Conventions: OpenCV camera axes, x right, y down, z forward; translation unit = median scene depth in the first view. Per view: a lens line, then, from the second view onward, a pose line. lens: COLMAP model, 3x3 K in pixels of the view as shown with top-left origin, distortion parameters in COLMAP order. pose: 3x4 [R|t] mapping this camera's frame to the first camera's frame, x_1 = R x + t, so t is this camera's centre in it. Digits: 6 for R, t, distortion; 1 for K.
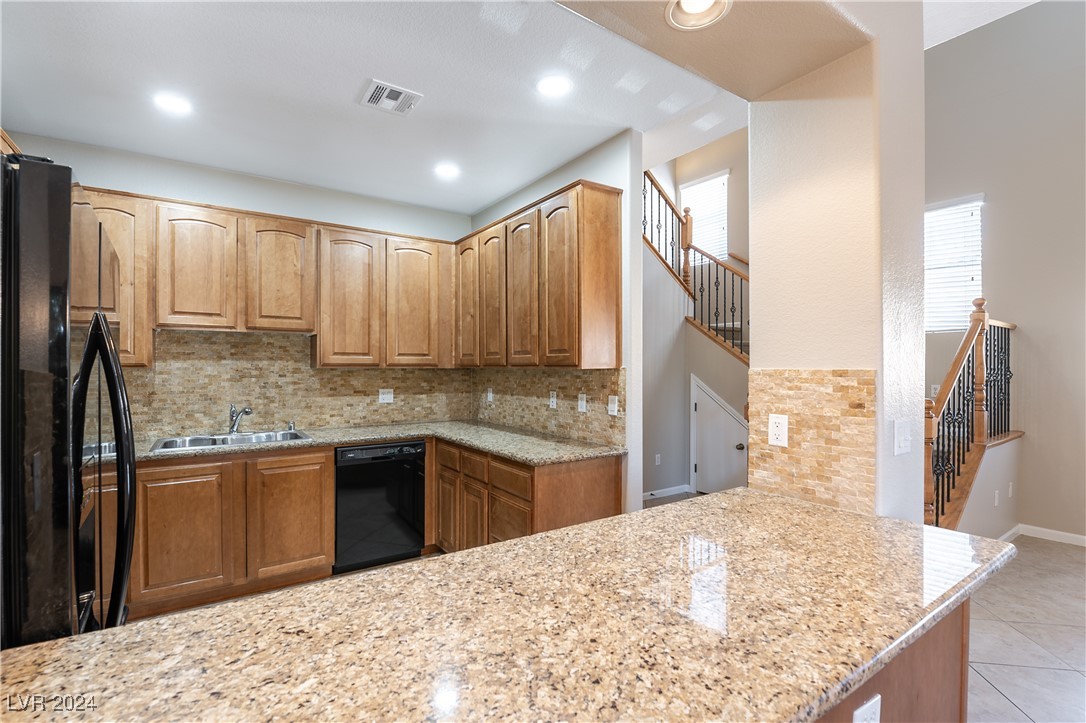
lens RADIAL K [[478.7, 0, 517.9], [0, 478.7, 364.5], [0, 0, 1]] dist [-0.002147, -0.004667]
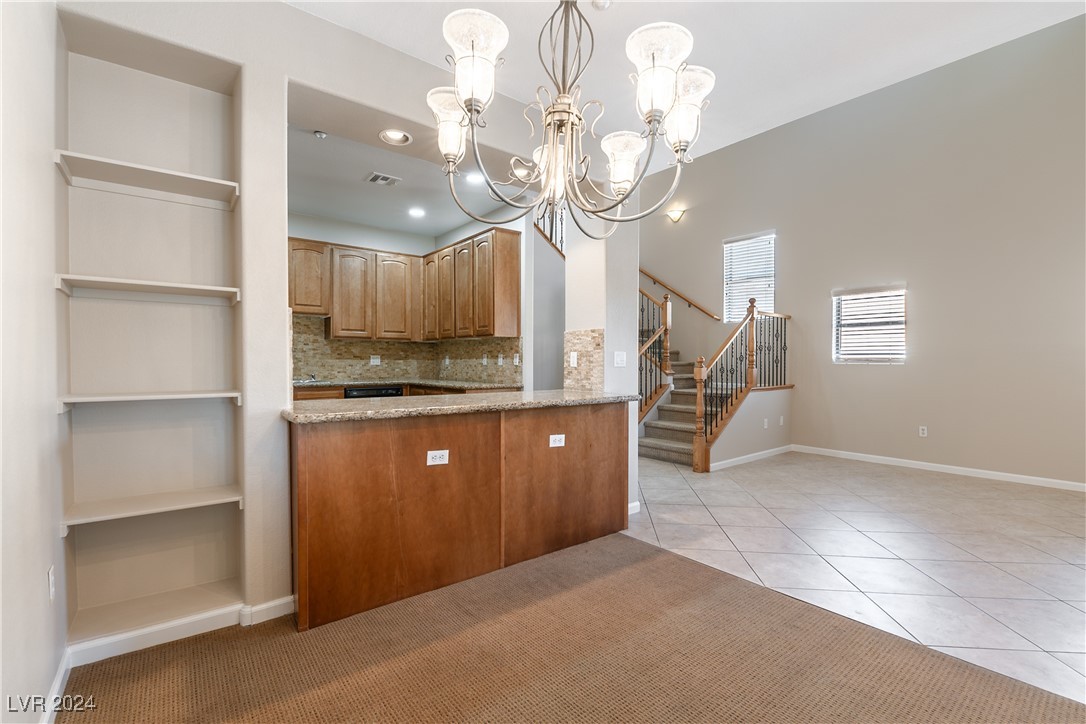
lens RADIAL K [[478.7, 0, 529.3], [0, 478.7, 364.5], [0, 0, 1]] dist [-0.002147, -0.004667]
pose [[0.997359, 0.001958, 0.072597, 0.105384], [-0.002675, 0.999949, 0.009783, 0.074511], [-0.072574, -0.009952, 0.997313, -0.587470]]
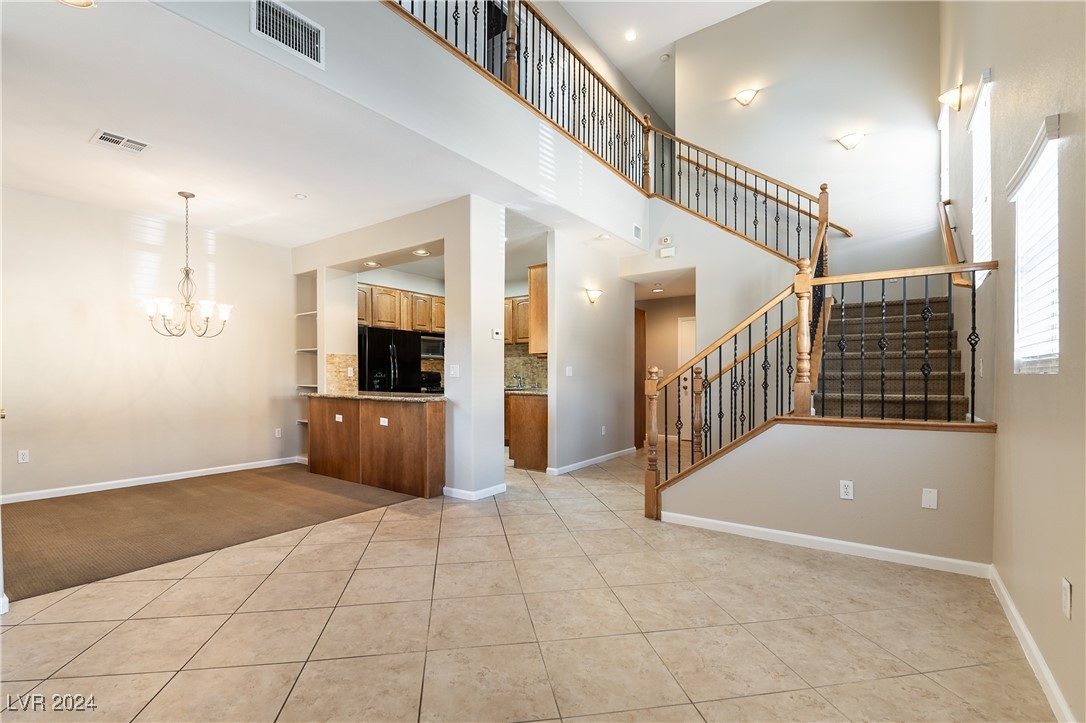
lens RADIAL K [[478.7, 0, 537.5], [0, 478.7, 381.8], [0, 0, 1]] dist [-0.002147, -0.004667]
pose [[0.346756, 0.011302, -0.937887, 1.734302], [0.003388, 0.999906, 0.013302, 0.086206], [0.937949, -0.007790, 0.346685, 0.222859]]
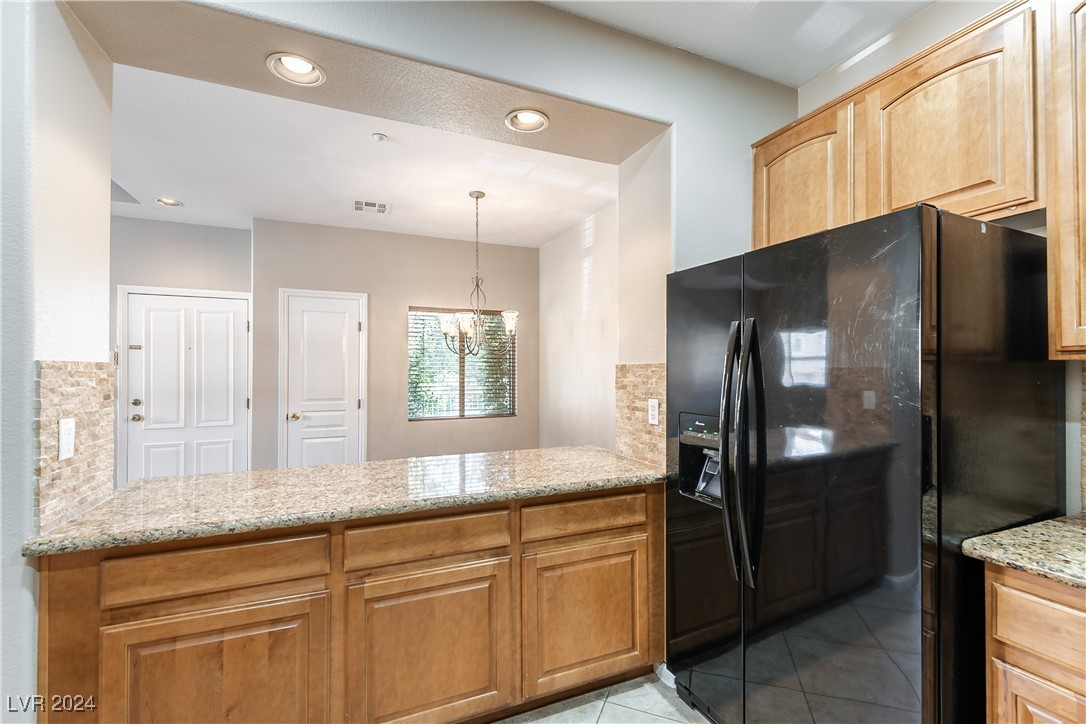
lens RADIAL K [[478.7, 0, 524.6], [0, 478.7, 372.9], [0, 0, 1]] dist [-0.002147, -0.004667]
pose [[-0.981266, 0.000620, 0.192655, -0.182142], [0.001353, 0.999992, 0.003671, 0.014662], [-0.192652, 0.003863, -0.981260, 0.871194]]
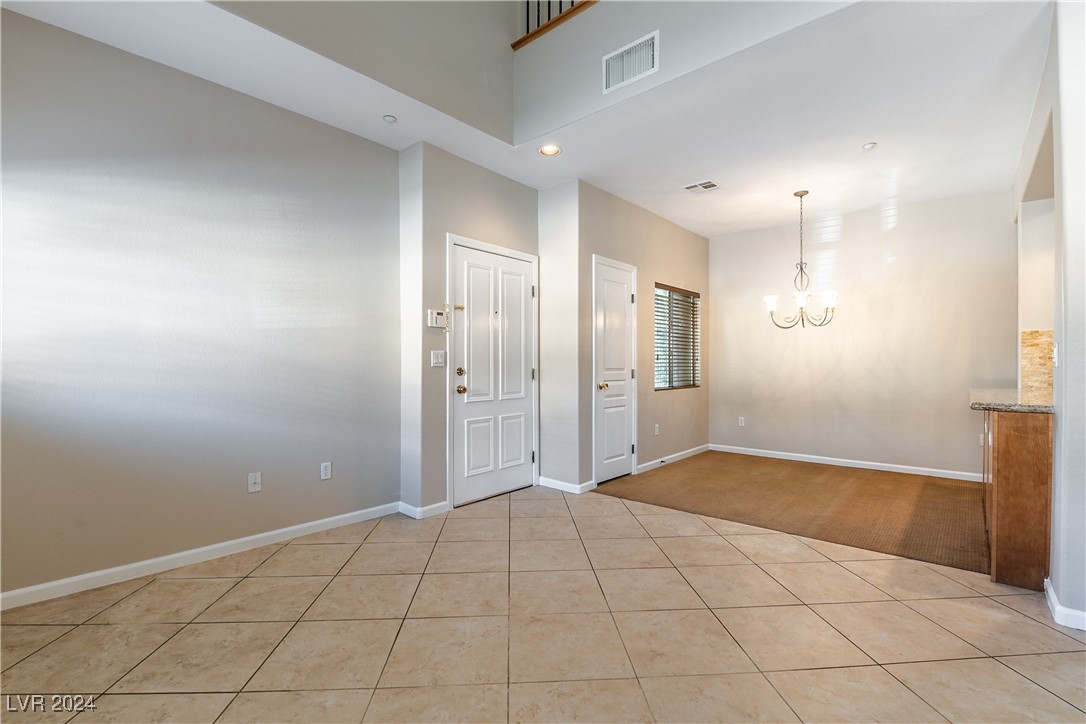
lens RADIAL K [[478.7, 0, 535.9], [0, 478.7, 369.1], [0, 0, 1]] dist [-0.002147, -0.004667]
pose [[-0.967563, 0.002600, -0.252616, 1.263813], [0.001508, 0.999989, 0.004519, 0.090163], [0.252625, 0.003991, -0.967556, 0.930927]]
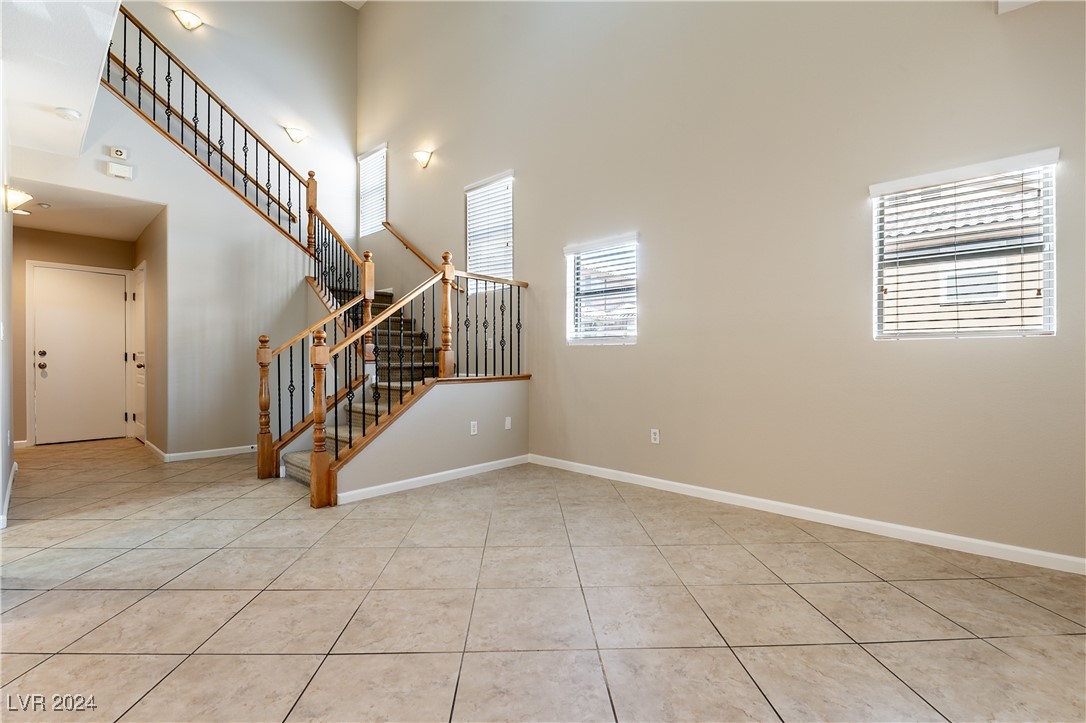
lens RADIAL K [[478.7, 0, 528.2], [0, 478.7, 360.4], [0, 0, 1]] dist [-0.002147, -0.004667]
pose [[0.976817, 0.002582, 0.214062, 0.957714], [-0.003409, 0.999988, 0.003493, 0.122474], [-0.214050, -0.004141, 0.976814, -0.175167]]
